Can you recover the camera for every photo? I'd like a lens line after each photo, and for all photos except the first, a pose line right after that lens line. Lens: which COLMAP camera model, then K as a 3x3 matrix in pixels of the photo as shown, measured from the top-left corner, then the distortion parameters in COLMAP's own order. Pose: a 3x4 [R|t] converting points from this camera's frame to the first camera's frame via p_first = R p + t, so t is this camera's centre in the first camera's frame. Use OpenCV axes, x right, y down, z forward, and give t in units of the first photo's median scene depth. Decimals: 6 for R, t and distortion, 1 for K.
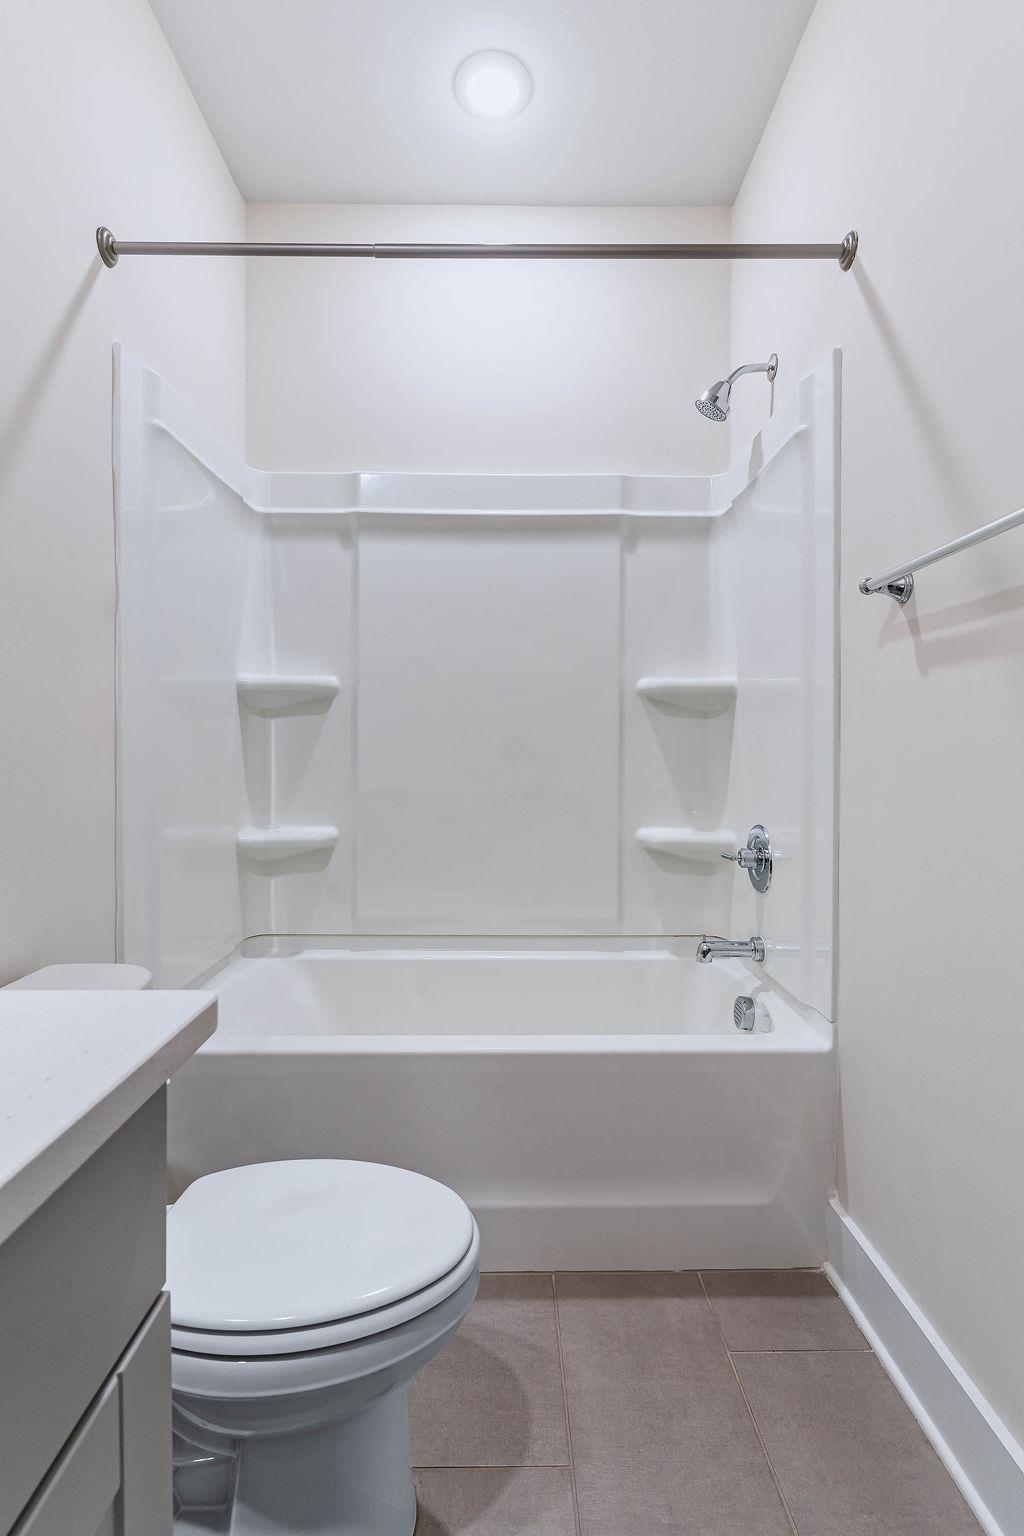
lens RADIAL K [[735.4, 0, 508.9], [0, 735.4, 762.3], [0, 0, 1]] dist [0.017074, 0.000058]
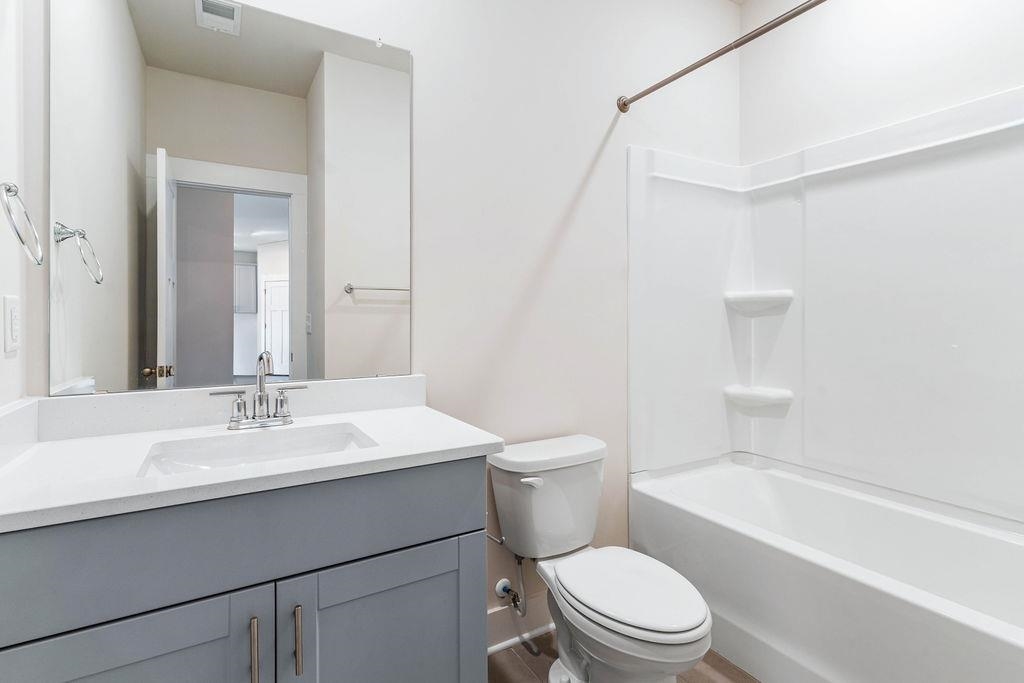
lens RADIAL K [[490.3, 0, 508.2], [0, 490.3, 334.8], [0, 0, 1]] dist [0.017074, 0.000058]
pose [[0.515564, 0.014212, -0.856733, 0.327124], [-0.012839, 0.999878, 0.008861, -0.026276], [0.856755, 0.006431, 0.515683, -0.003232]]
